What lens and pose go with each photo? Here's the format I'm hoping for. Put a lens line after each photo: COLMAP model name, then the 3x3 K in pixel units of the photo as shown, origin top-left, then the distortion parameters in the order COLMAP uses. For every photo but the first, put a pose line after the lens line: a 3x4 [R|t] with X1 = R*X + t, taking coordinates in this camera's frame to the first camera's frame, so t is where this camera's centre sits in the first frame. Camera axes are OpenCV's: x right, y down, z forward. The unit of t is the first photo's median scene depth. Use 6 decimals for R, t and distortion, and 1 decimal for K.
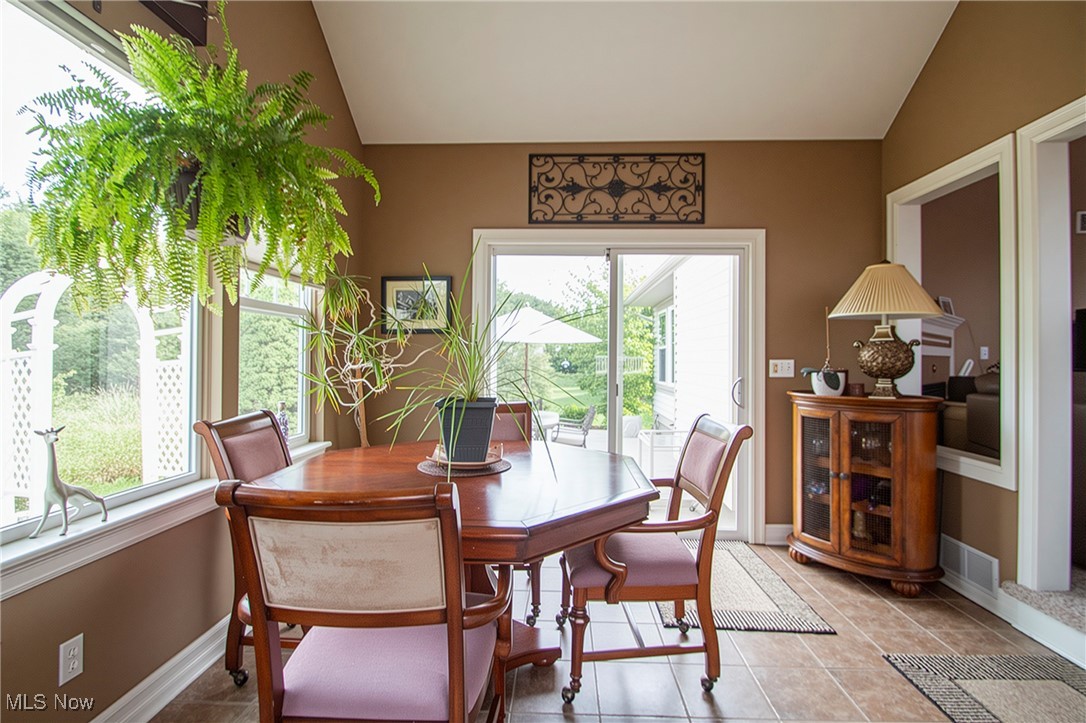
lens RADIAL K [[506.6, 0, 547.9], [0, 506.6, 362.4], [0, 0, 1]] dist [0.005415, -0.002300]
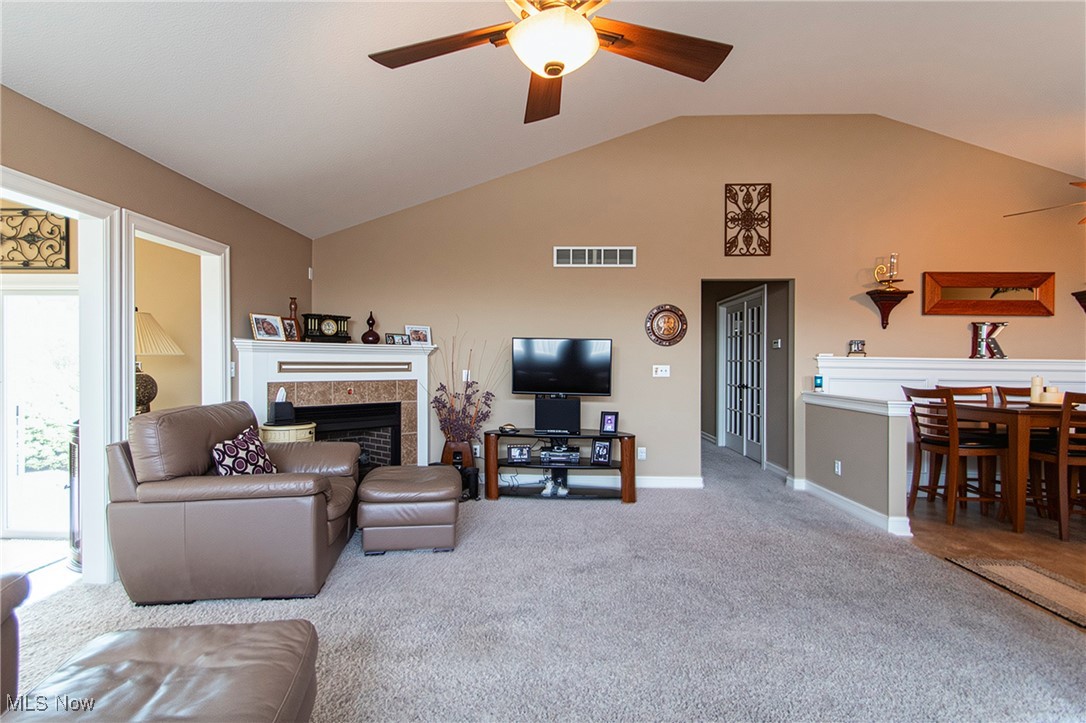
lens RADIAL K [[506.6, 0, 526.7], [0, 506.6, 365.3], [0, 0, 1]] dist [0.005415, -0.002300]
pose [[0.999418, 0.003107, -0.033970, 1.380267], [-0.003156, 0.999994, -0.001390, -0.057803], [0.033965, 0.001496, 0.999422, -0.112702]]
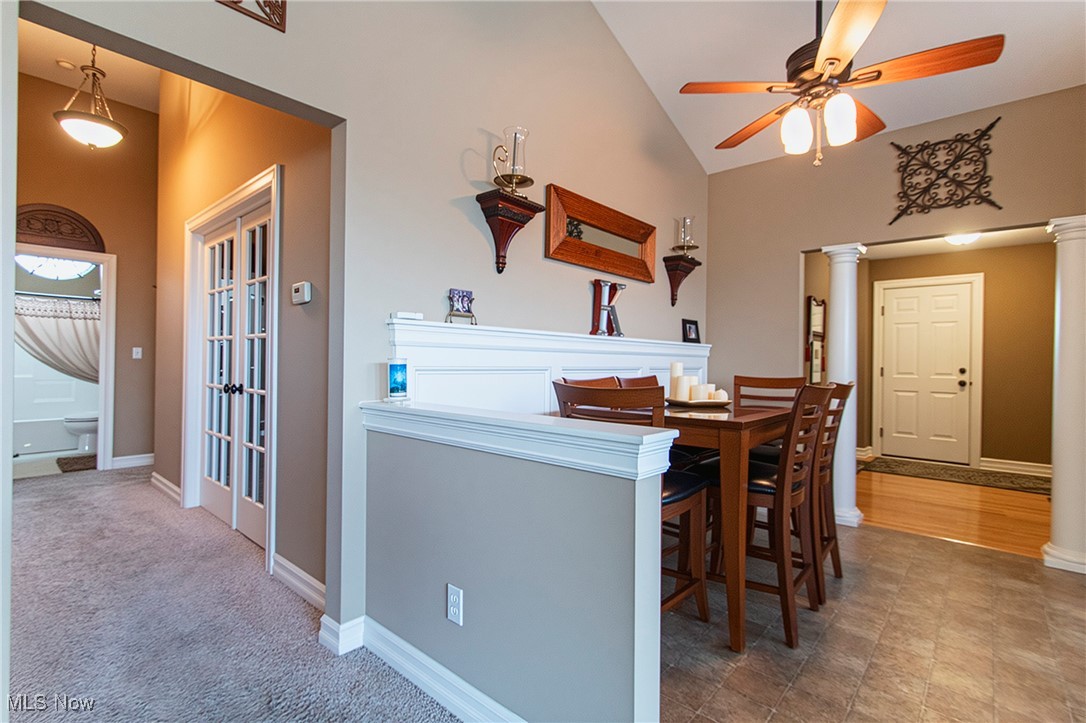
lens RADIAL K [[506.6, 0, 529.3], [0, 506.6, 356.6], [0, 0, 1]] dist [0.005415, -0.002300]
pose [[0.661876, 0.006575, 0.749585, 1.803145], [-0.004345, 0.999978, -0.004934, -0.039120], [-0.749601, 0.000009, 0.661890, 0.818430]]
